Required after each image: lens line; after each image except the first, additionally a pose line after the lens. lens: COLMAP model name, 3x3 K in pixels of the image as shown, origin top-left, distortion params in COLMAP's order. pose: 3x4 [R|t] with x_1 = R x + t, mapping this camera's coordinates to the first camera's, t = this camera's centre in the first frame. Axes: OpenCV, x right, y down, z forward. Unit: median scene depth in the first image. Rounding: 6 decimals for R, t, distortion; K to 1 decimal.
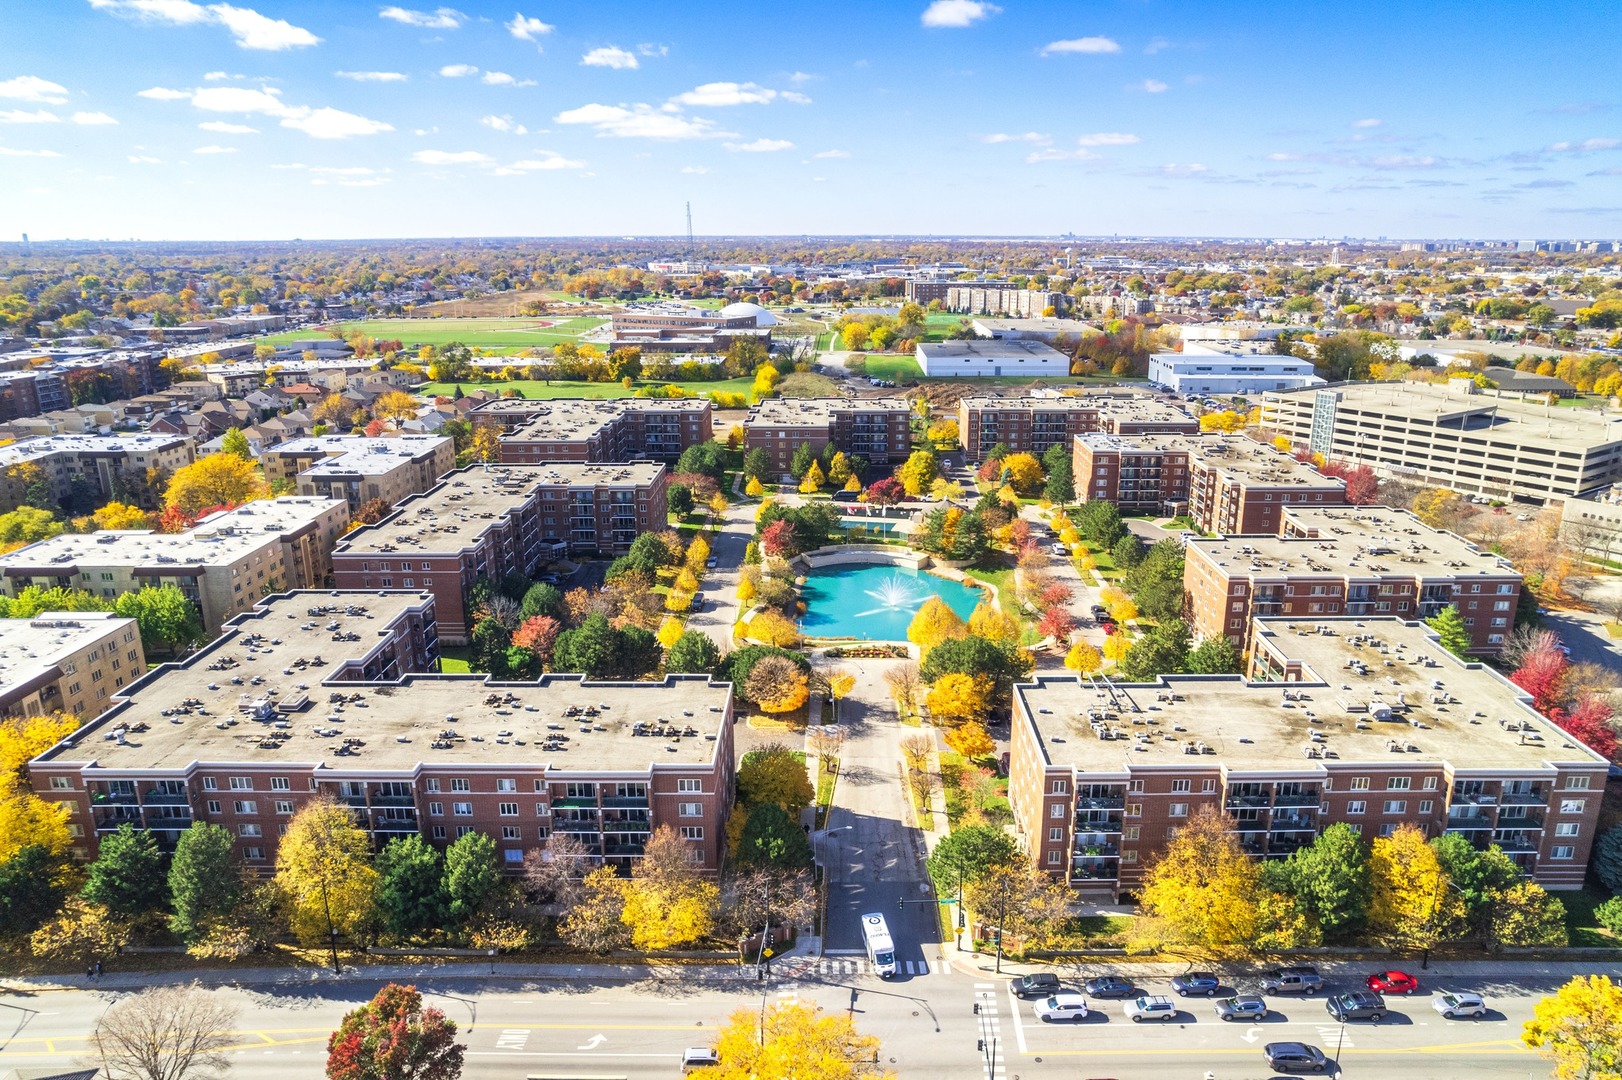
lens RADIAL K [[1013.1, 0, 811.0], [0, 1013.1, 540.0], [0, 0, 1]] dist [-0.080130, 0.069102]
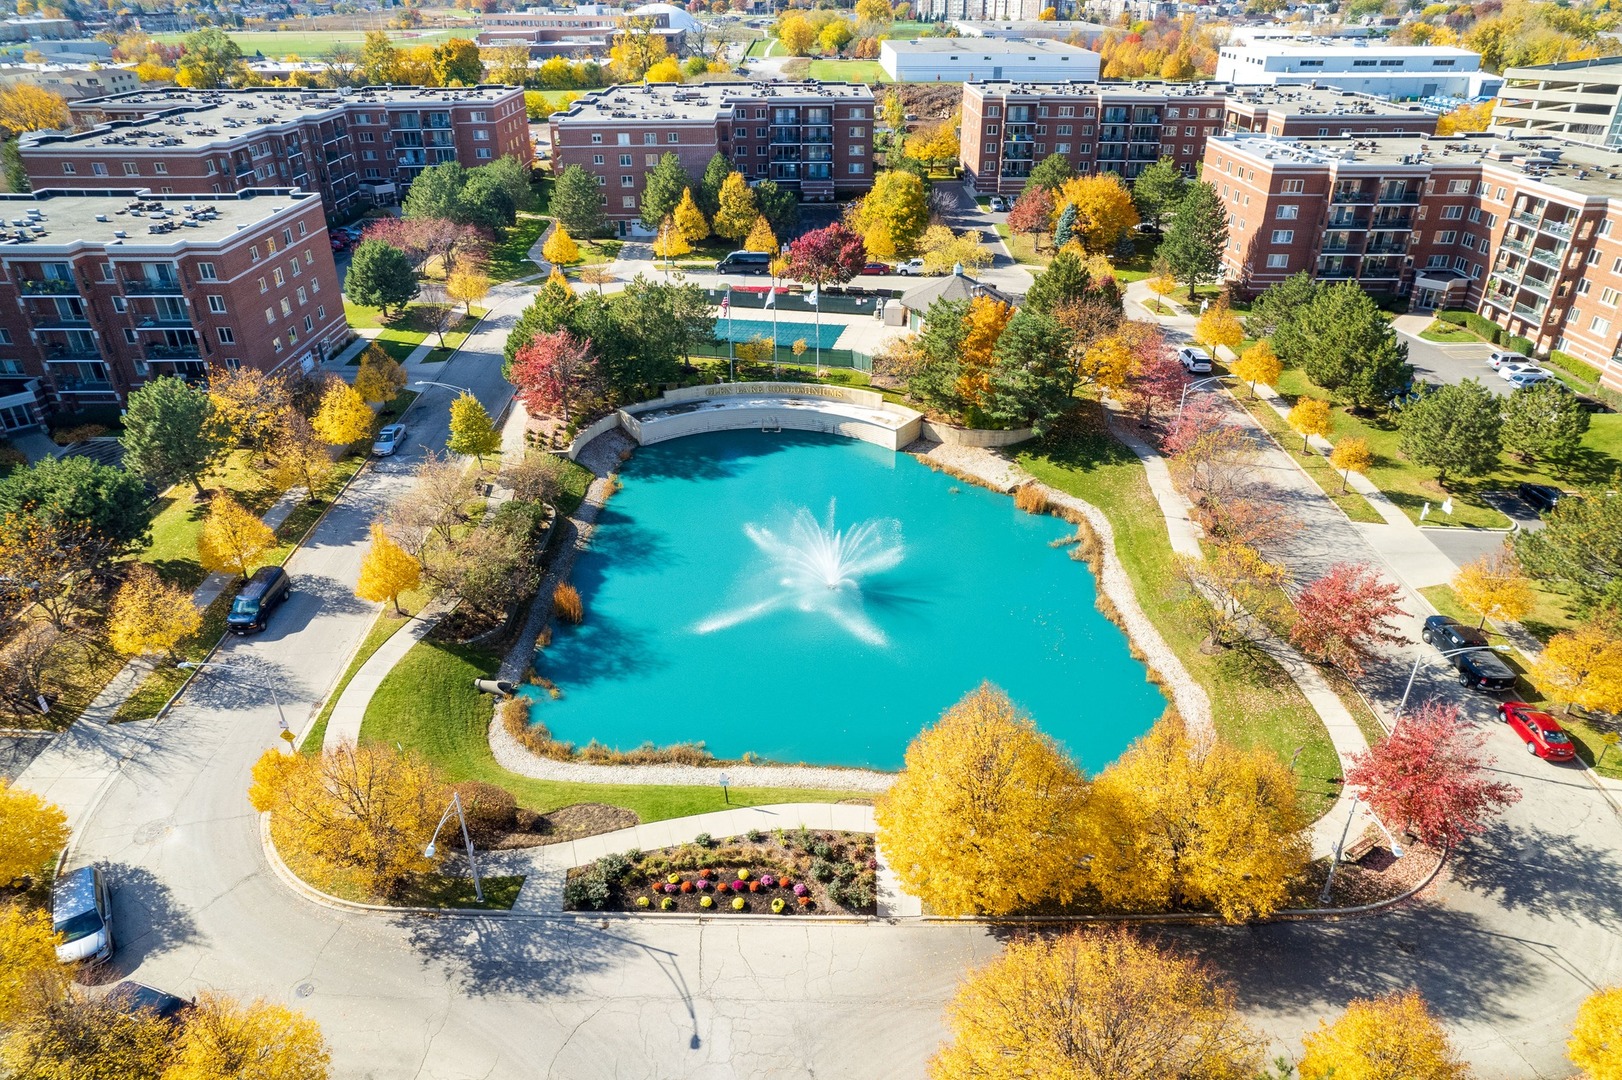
lens RADIAL K [[1013.1, 0, 811.0], [0, 1013.1, 540.0], [0, 0, 1]] dist [-0.080130, 0.069102]
pose [[0.999054, -0.014297, 0.041076, 0.047115], [0.004440, 0.973019, 0.230683, -0.027129], [-0.043266, -0.230282, 0.972162, 0.525133]]
